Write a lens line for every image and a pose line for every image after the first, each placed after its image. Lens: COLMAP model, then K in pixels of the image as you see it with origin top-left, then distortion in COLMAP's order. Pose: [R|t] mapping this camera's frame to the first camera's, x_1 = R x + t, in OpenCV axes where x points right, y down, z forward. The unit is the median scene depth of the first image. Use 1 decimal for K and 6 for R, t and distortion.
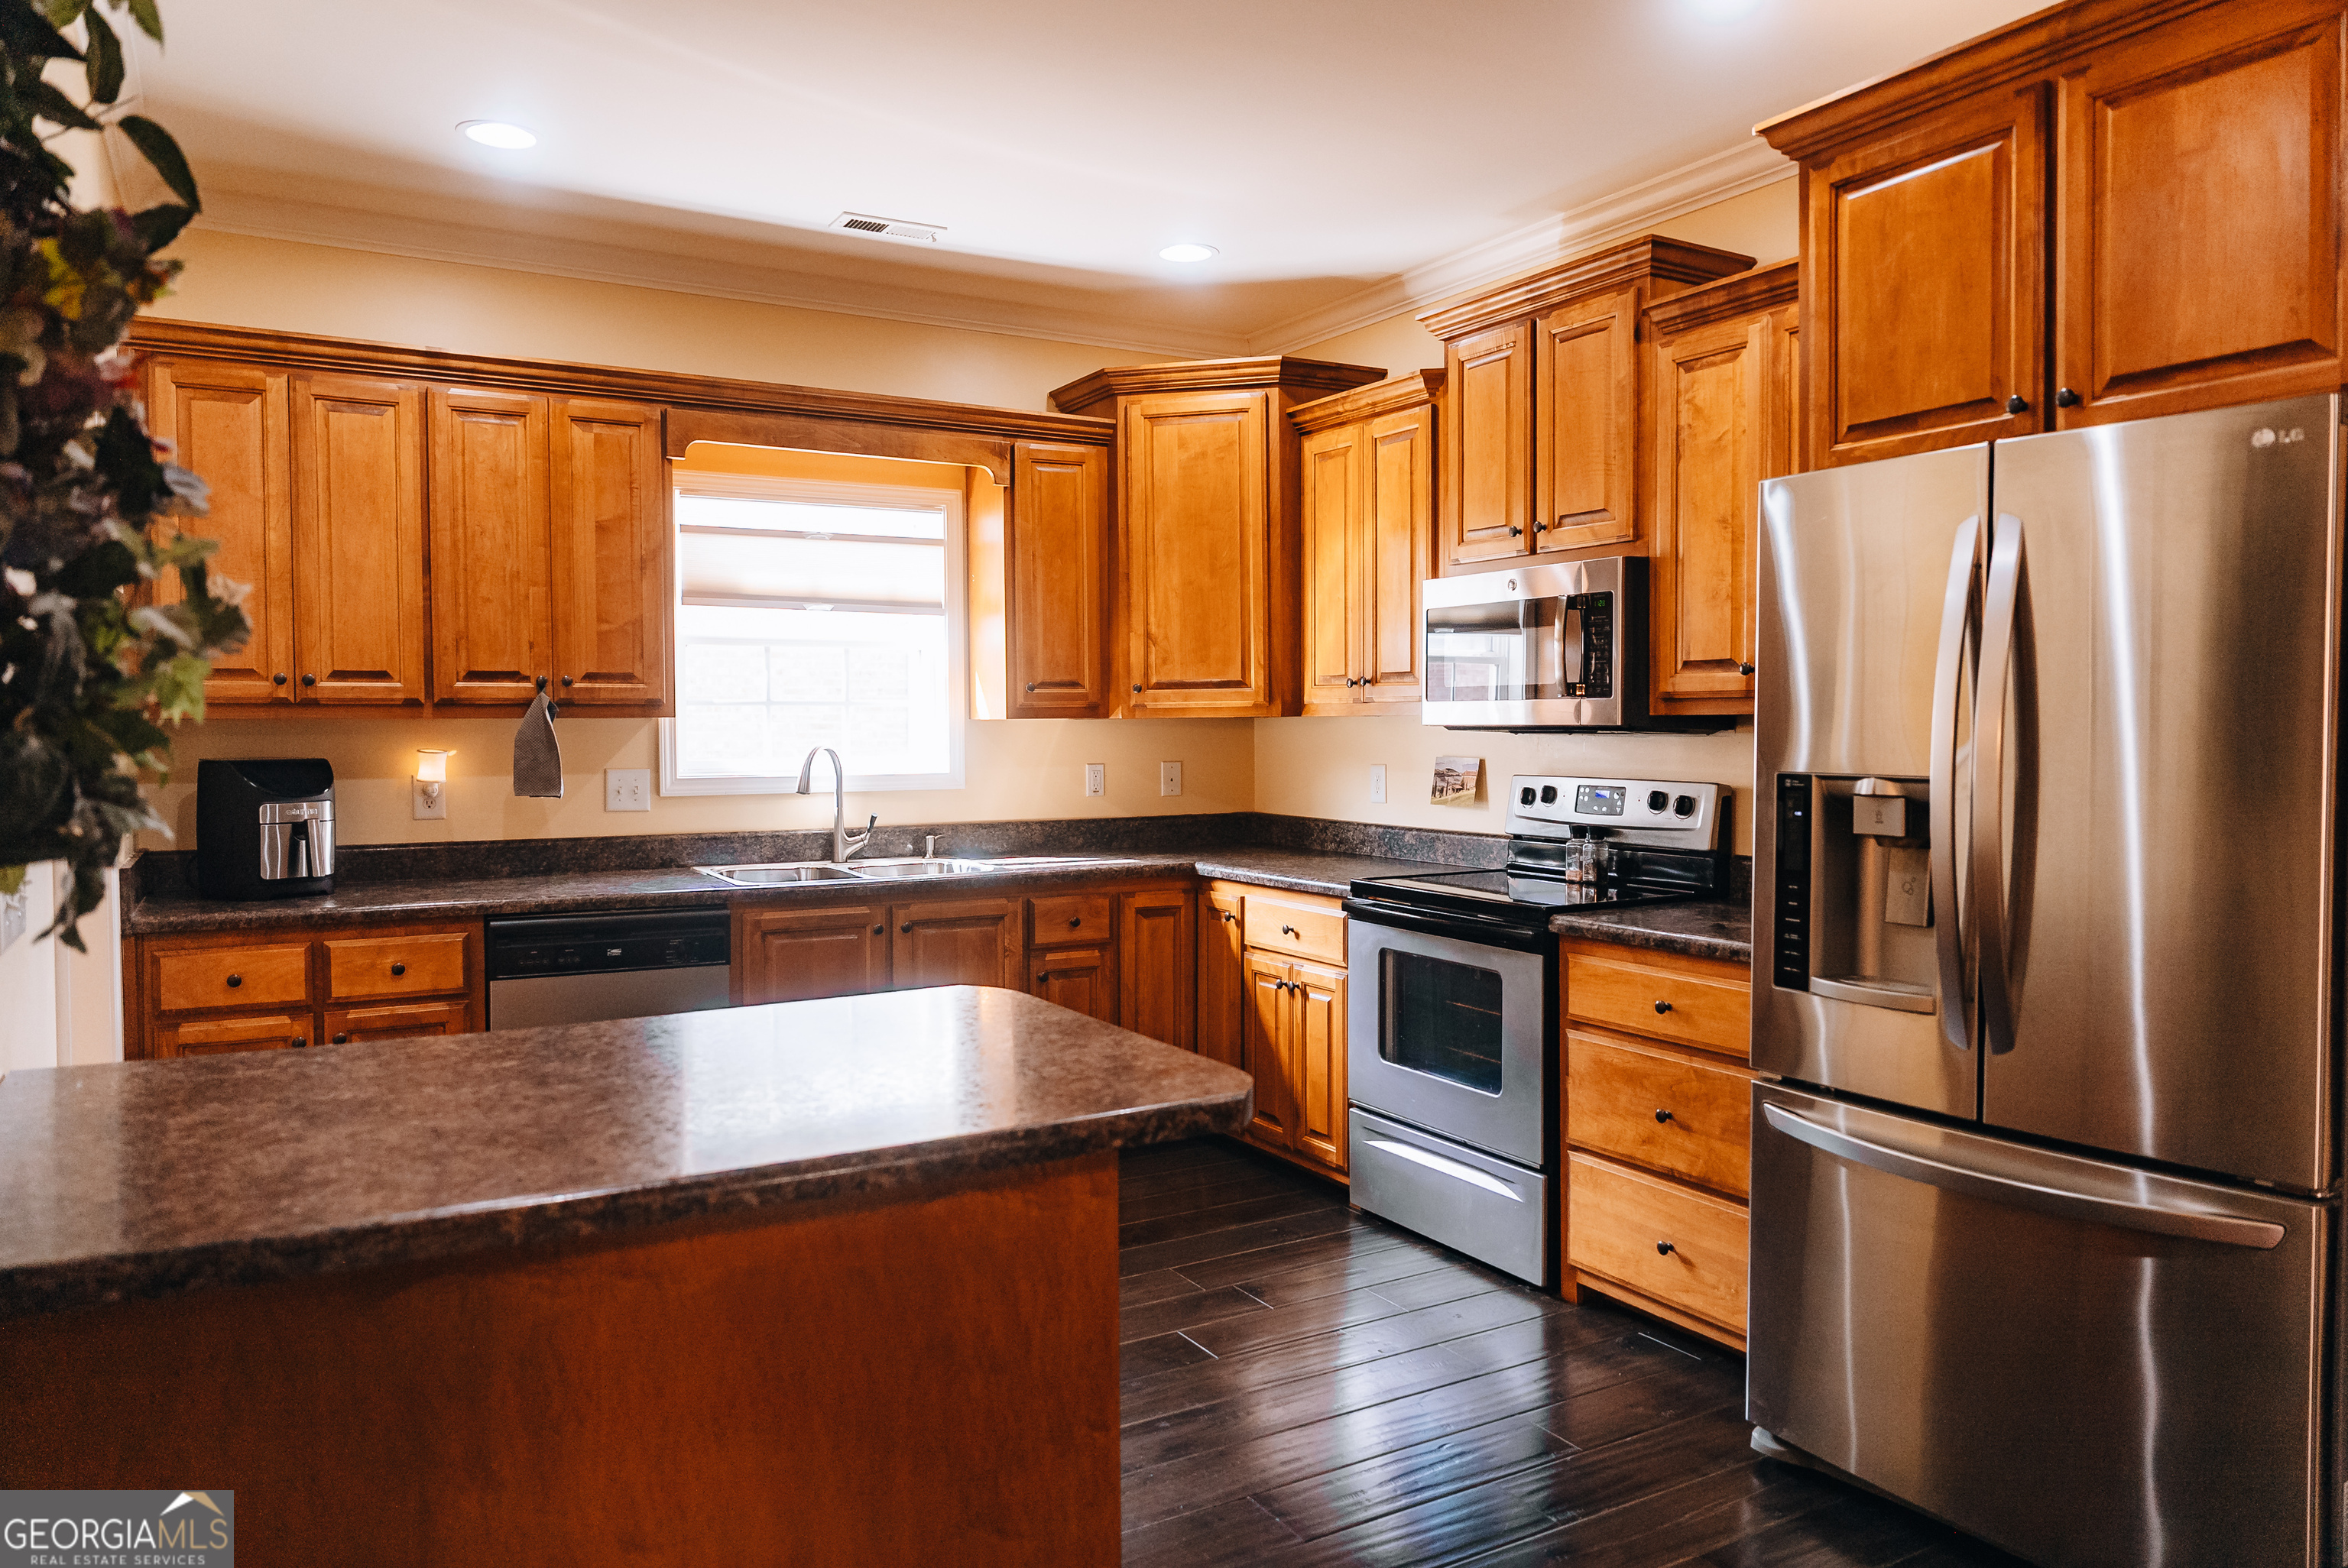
lens RADIAL K [[1576.3, 0, 1168.3], [0, 1576.3, 770.6], [0, 0, 1]] dist [-0.010334, 0.009409]
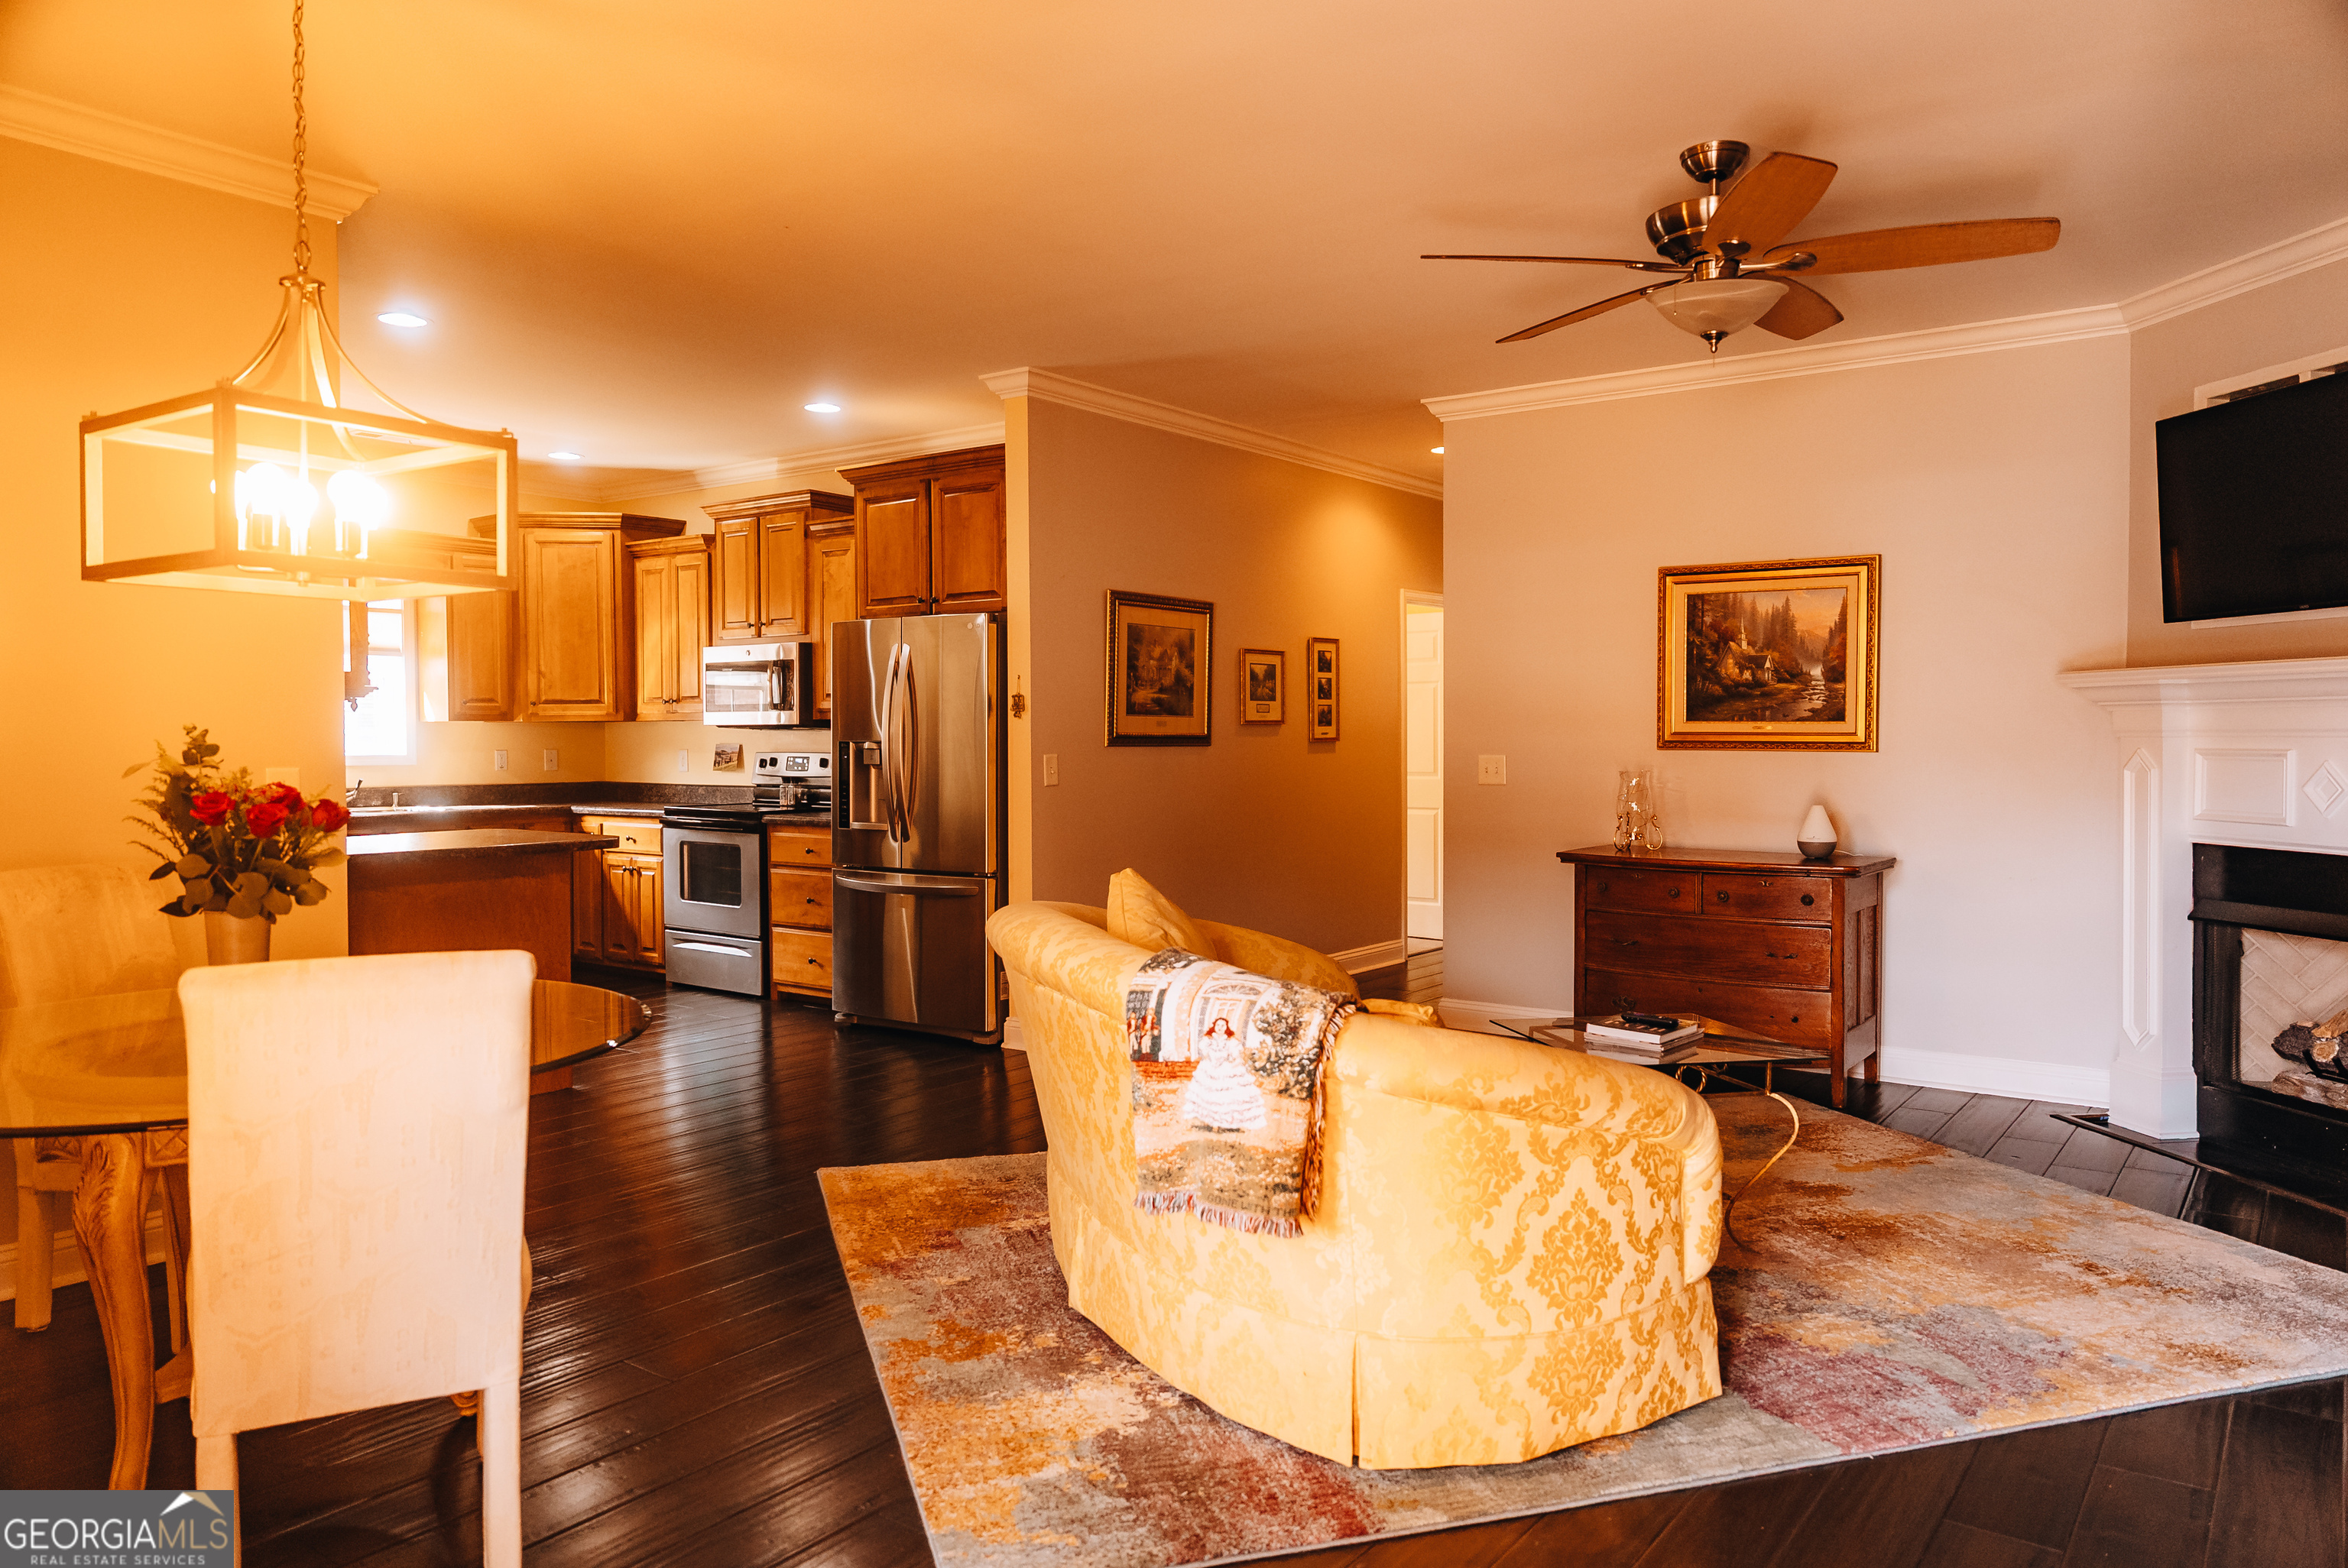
lens RADIAL K [[1583.5, 0, 1170.0], [0, 1583.5, 776.5], [0, 0, 1]] dist [-0.011716, 0.002444]
pose [[0.917253, -0.008405, 0.398215, -0.078134], [0.011100, 0.999928, -0.004464, 0.045984], [-0.398149, 0.008515, 0.917281, -0.925901]]
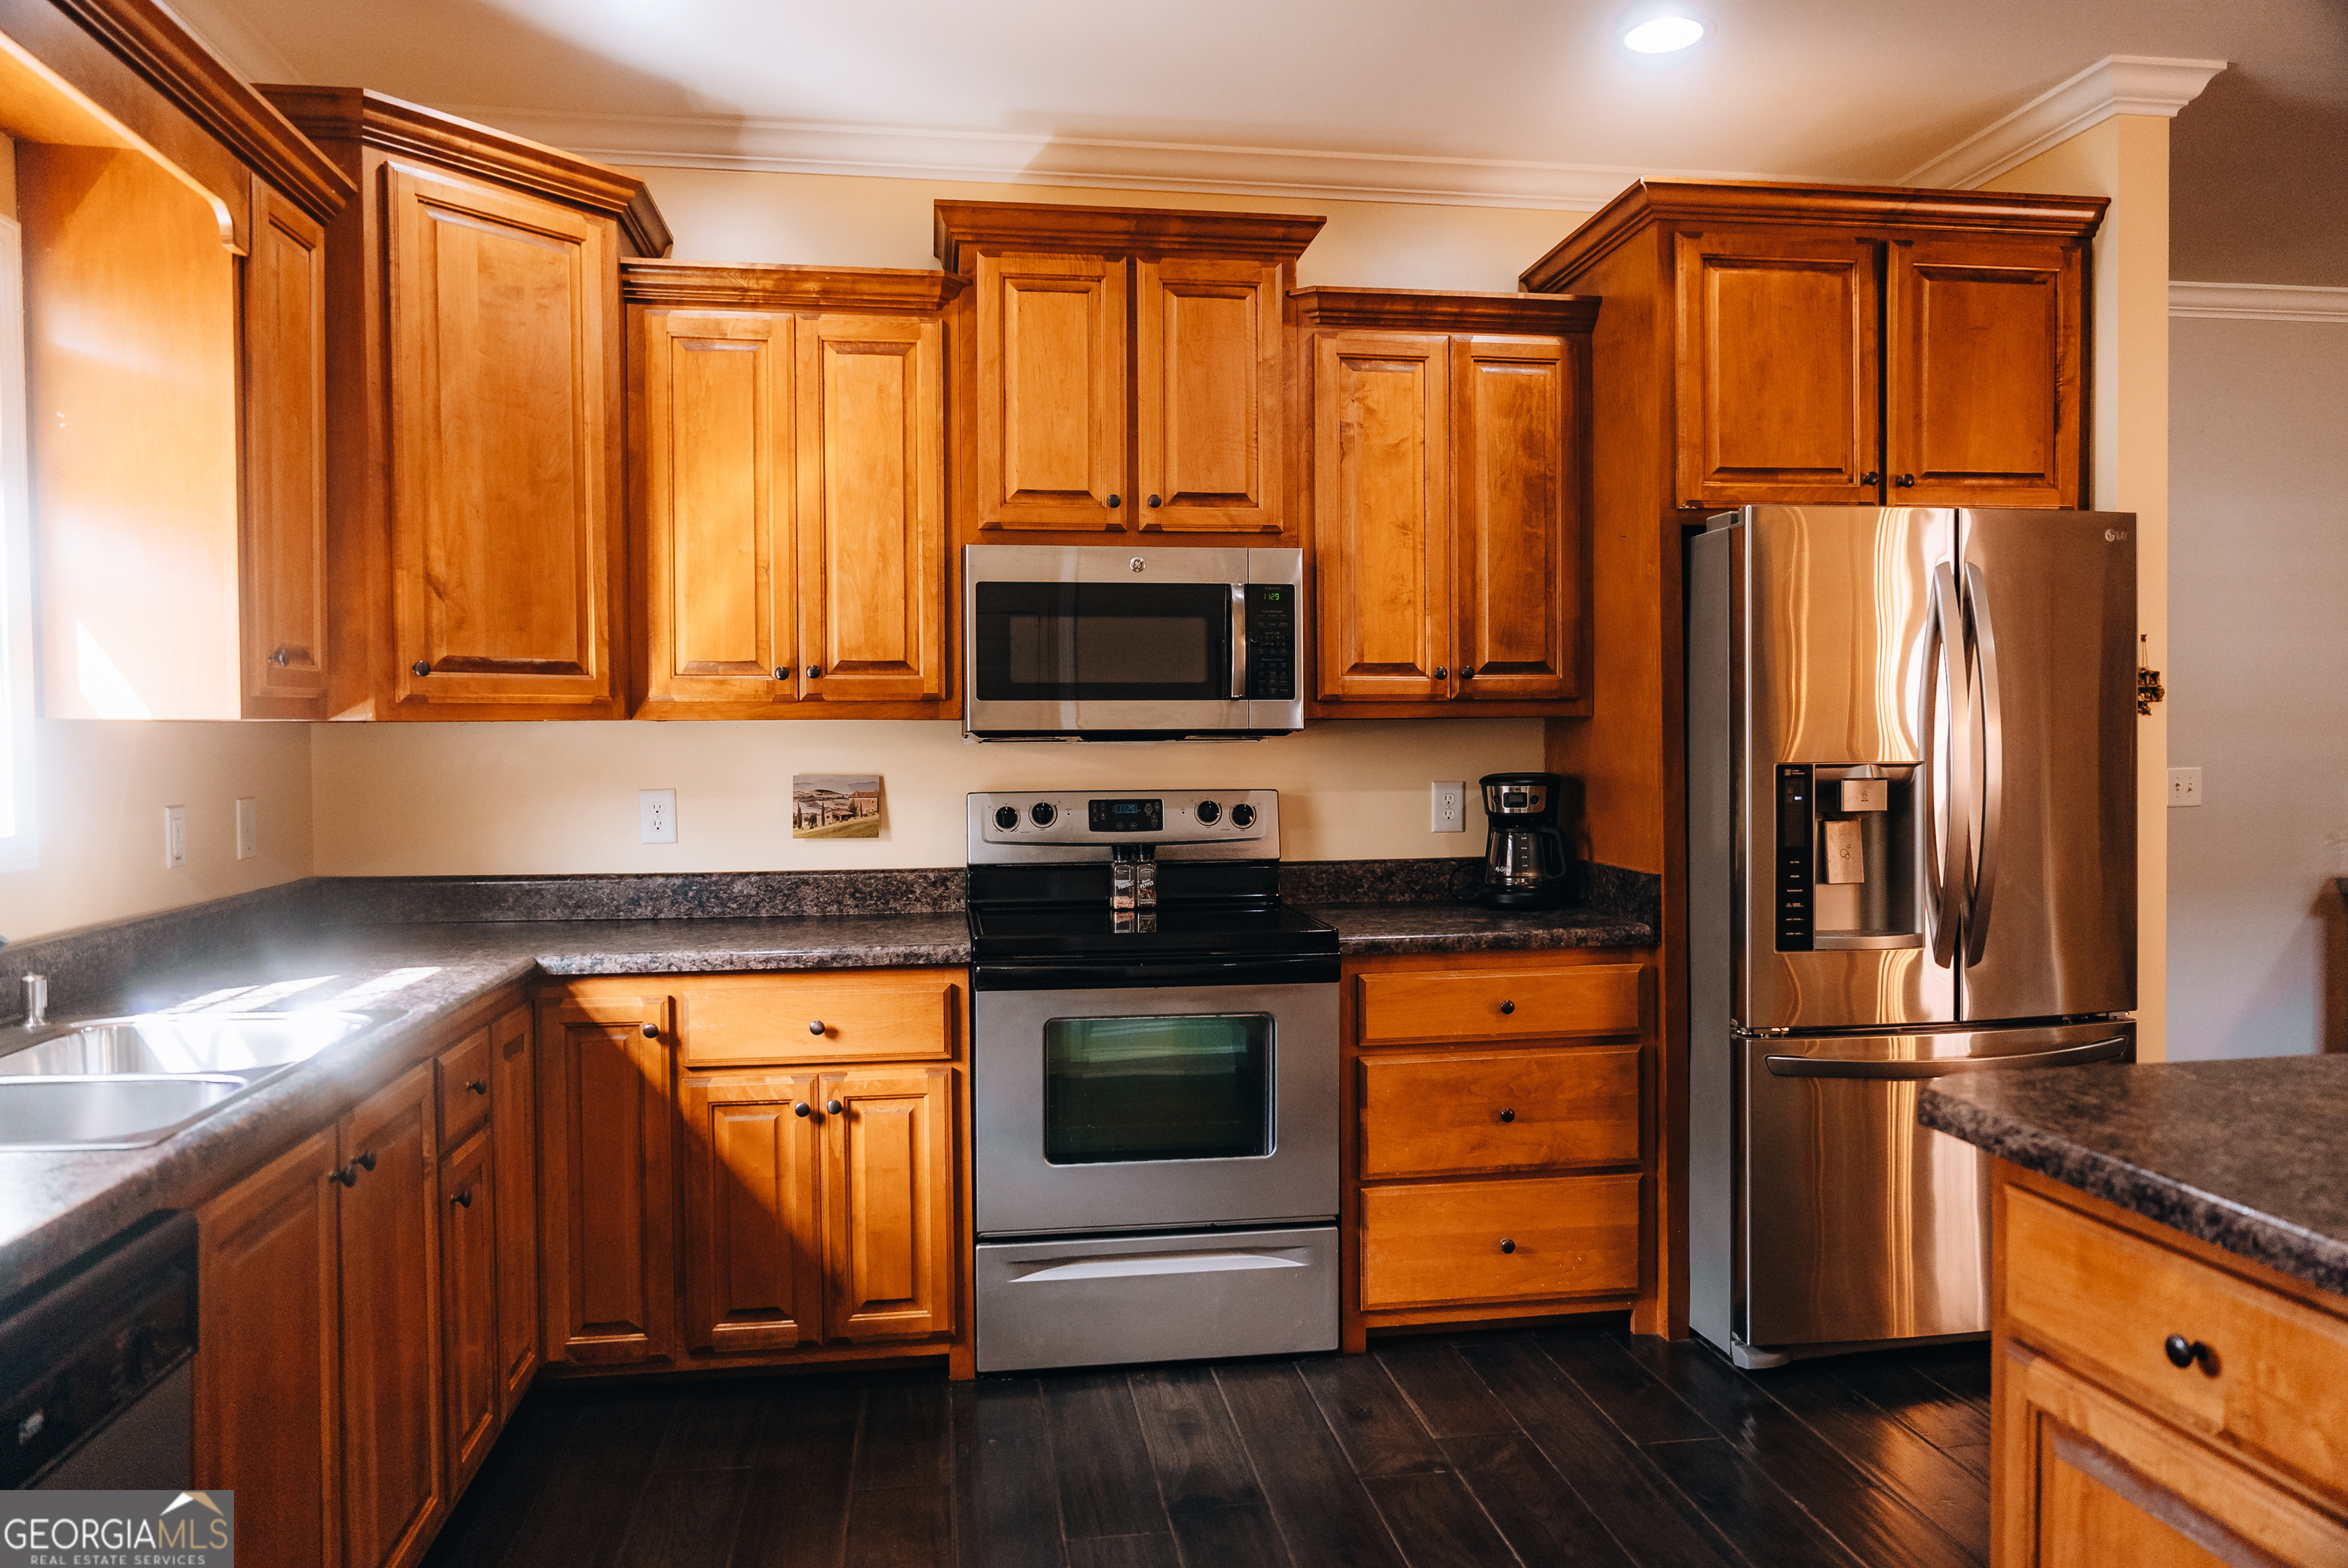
lens RADIAL K [[1583.5, 0, 1170.0], [0, 1583.5, 776.5], [0, 0, 1]] dist [-0.011716, 0.002444]
pose [[0.368099, -0.020149, 0.929568, -0.522252], [0.035222, 0.999350, 0.007714, -0.008682], [-0.929119, 0.029902, 0.368569, 0.614414]]
